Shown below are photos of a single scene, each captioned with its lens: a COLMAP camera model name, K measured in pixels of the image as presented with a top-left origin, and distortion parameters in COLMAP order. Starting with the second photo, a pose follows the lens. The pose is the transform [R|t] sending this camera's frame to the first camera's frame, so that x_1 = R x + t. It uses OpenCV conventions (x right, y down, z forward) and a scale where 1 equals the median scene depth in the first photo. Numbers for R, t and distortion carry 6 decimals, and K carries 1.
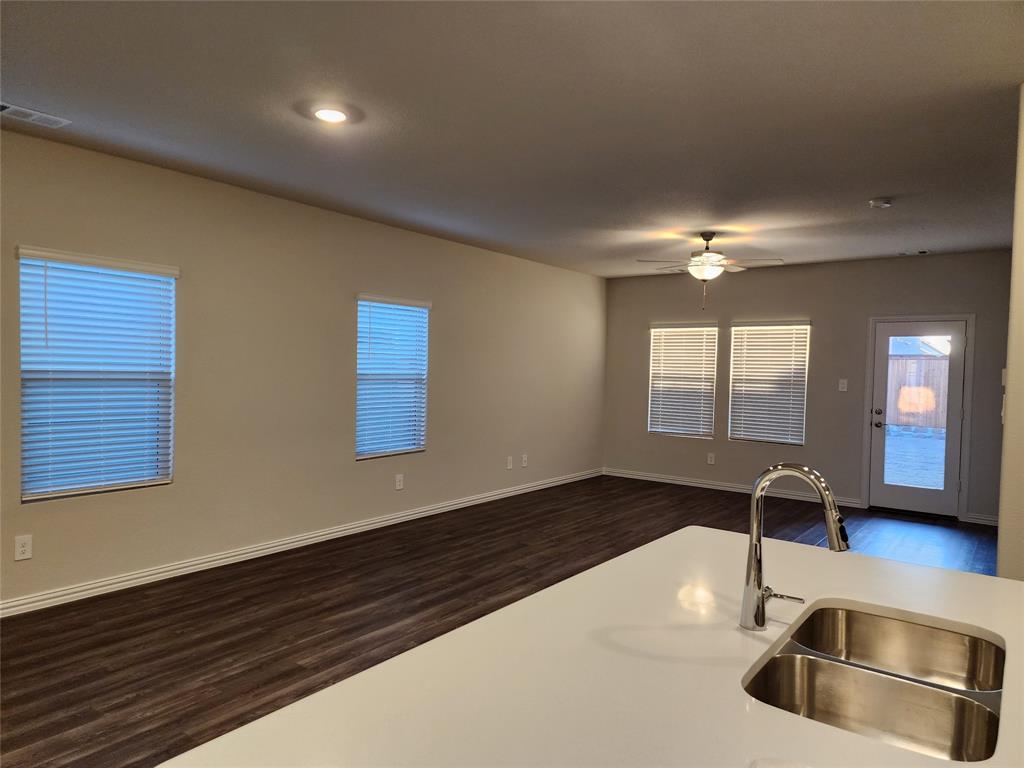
lens RADIAL K [[678.0, 0, 512.8], [0, 678.0, 387.3], [0, 0, 1]] dist [0.101045, -0.083167]
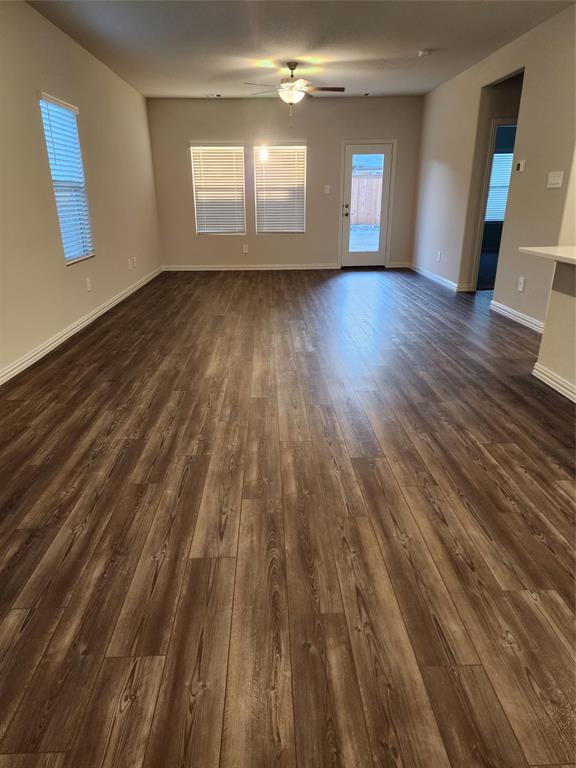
lens RADIAL K [[508.5, 0, 285.5], [0, 508.5, 372.5], [0, 0, 1]] dist [0.101045, -0.083167]
pose [[0.786596, -0.229537, 0.573218, -0.439876], [0.046968, 0.947890, 0.315117, 0.022940], [-0.615679, -0.220947, 0.756388, 0.118064]]
